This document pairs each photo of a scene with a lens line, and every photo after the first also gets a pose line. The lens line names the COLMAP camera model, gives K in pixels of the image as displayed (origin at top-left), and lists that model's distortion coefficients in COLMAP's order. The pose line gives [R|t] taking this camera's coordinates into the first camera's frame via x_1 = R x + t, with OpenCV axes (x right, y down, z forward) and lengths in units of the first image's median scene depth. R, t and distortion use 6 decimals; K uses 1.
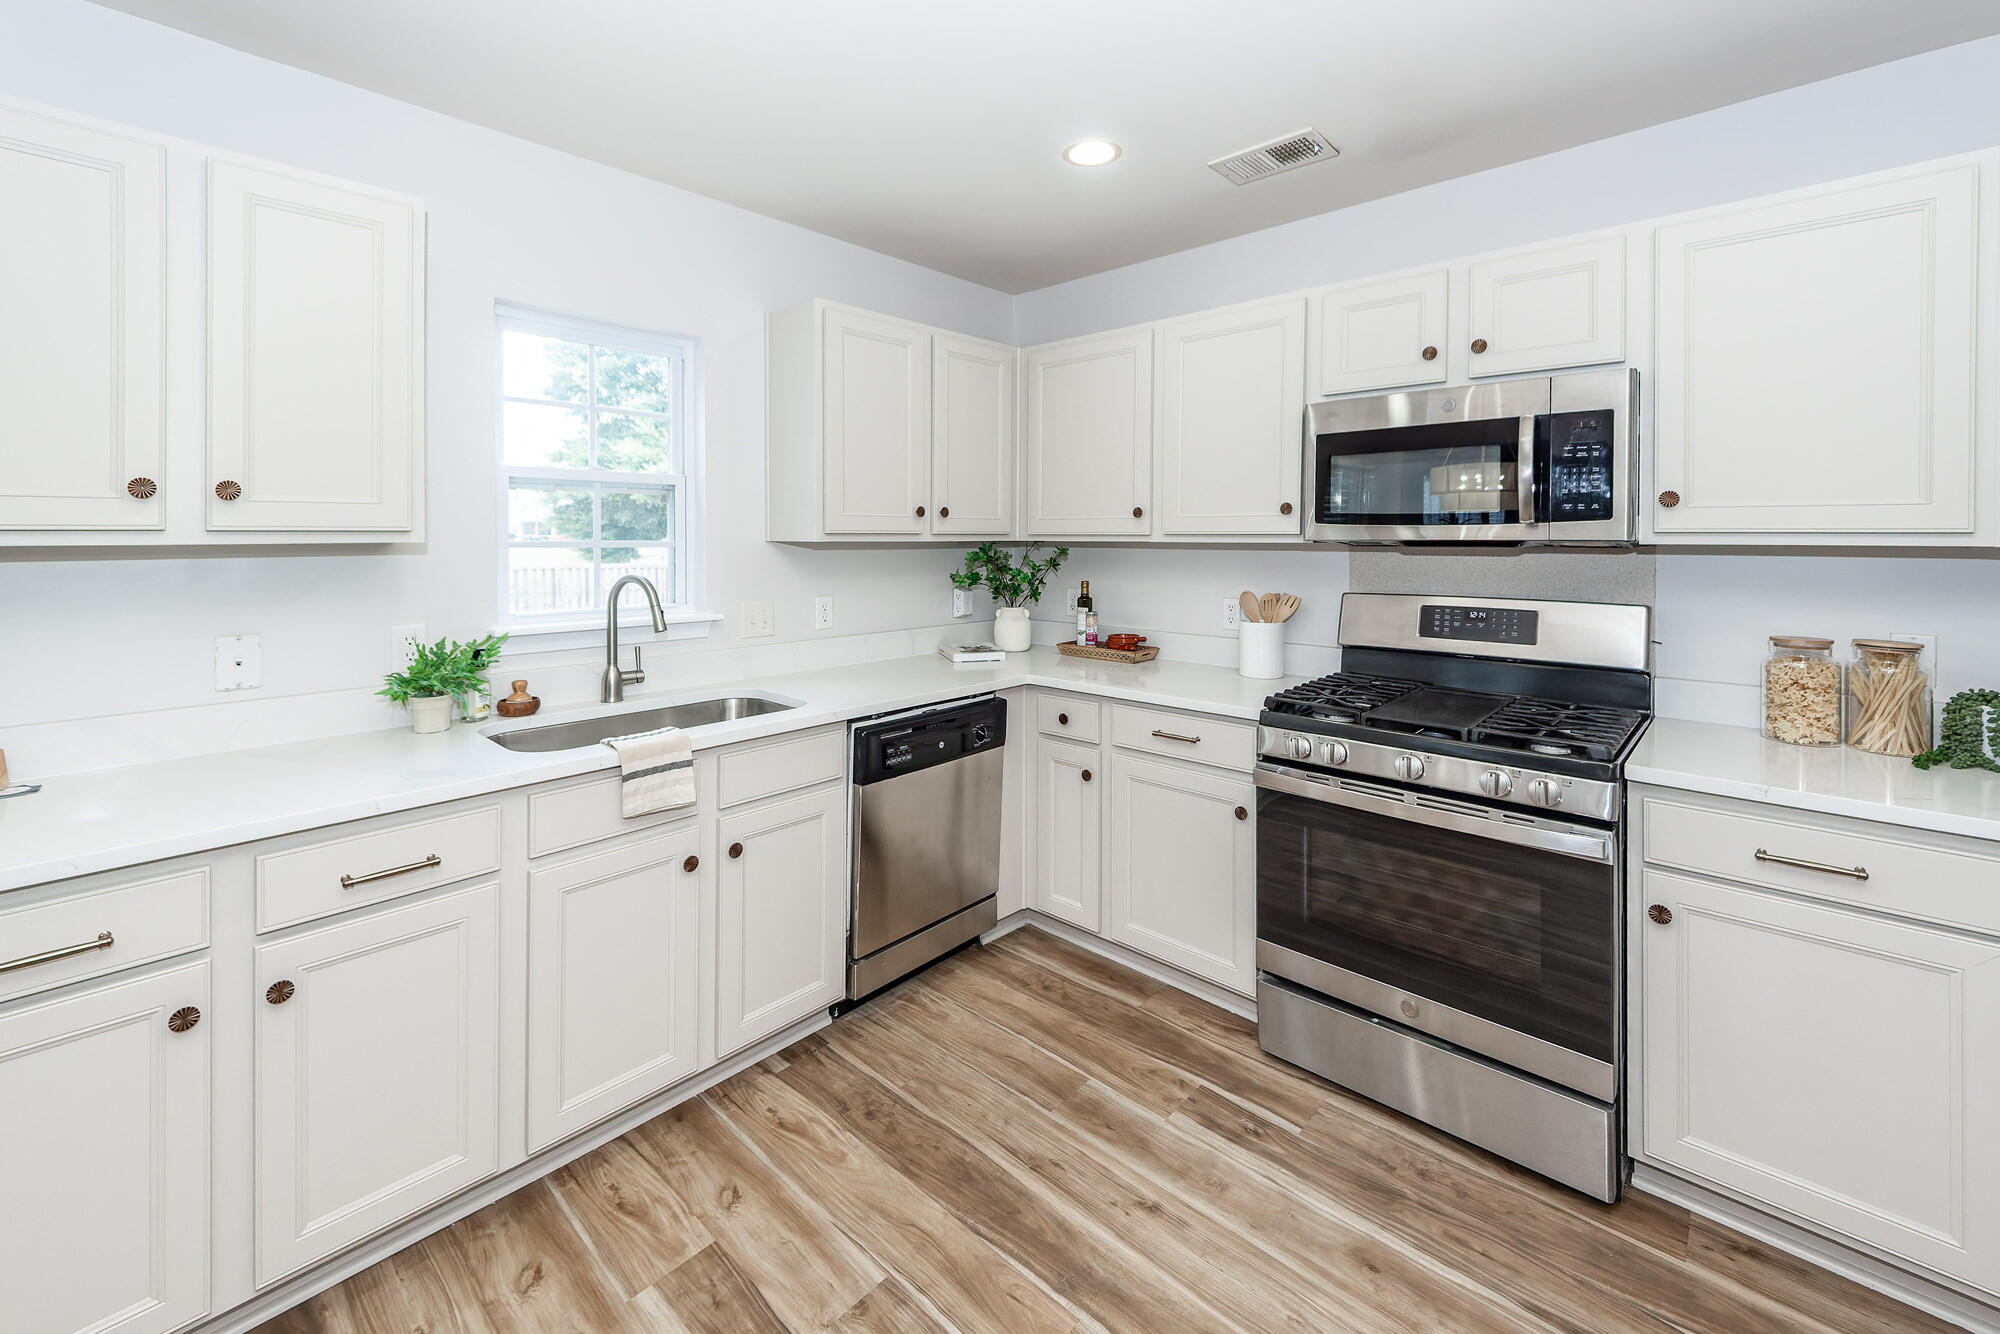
lens RADIAL K [[784.0, 0, 997.7], [0, 784.0, 672.4], [0, 0, 1]] dist [-0.017123, -0.000022]
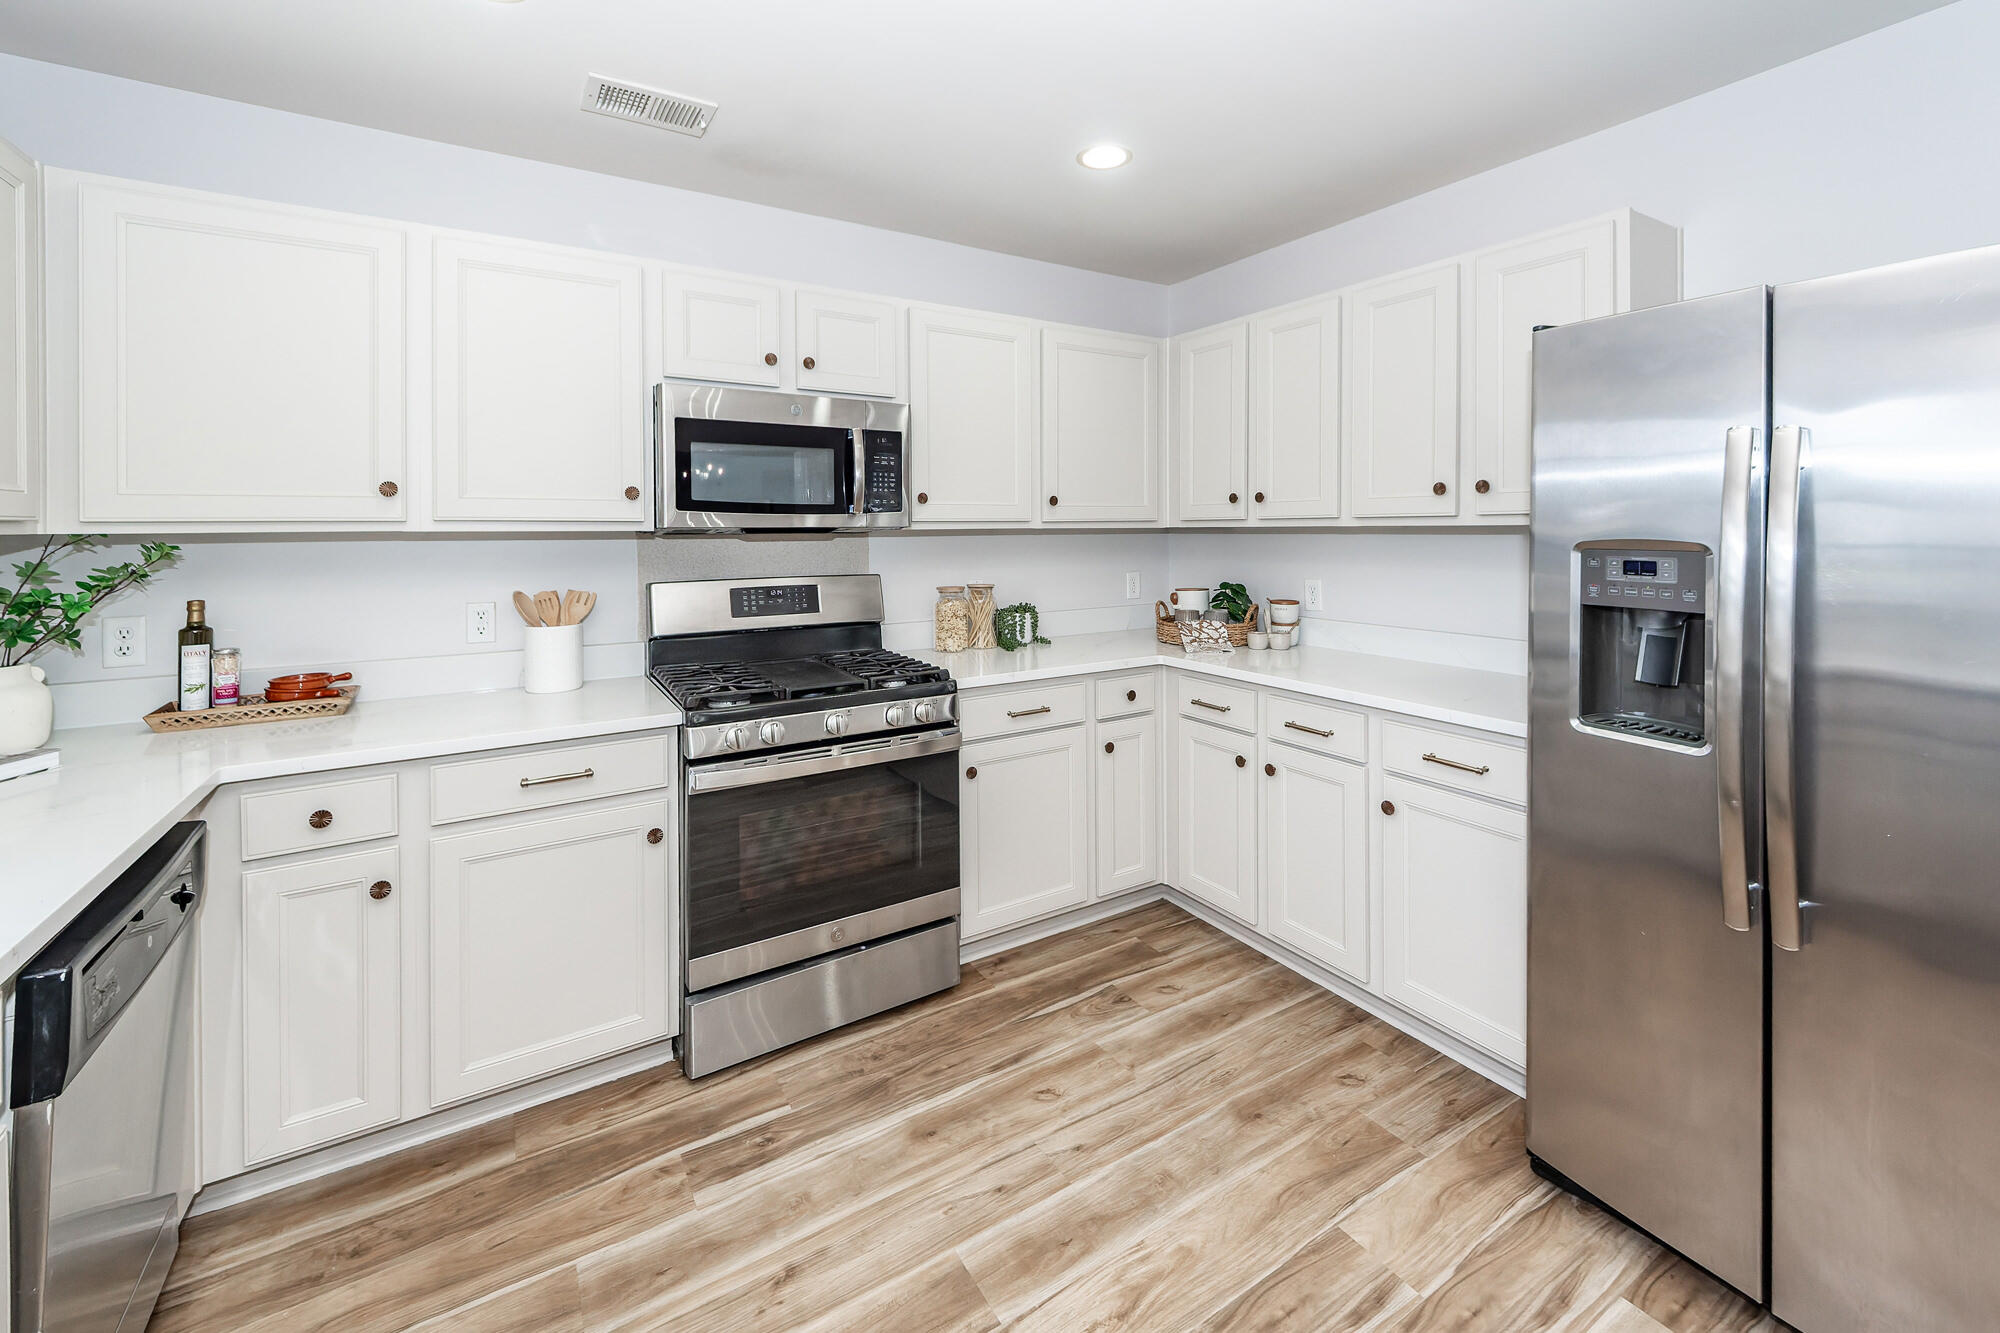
lens RADIAL K [[788.9, 0, 997.6], [0, 788.9, 656.5], [0, 0, 1]] dist [0.018862, -0.014296]
pose [[0.257897, -0.155582, 0.953564, -0.446371], [0.166123, 0.979392, 0.114868, -0.062369], [-0.951784, 0.128785, 0.278428, 0.383316]]
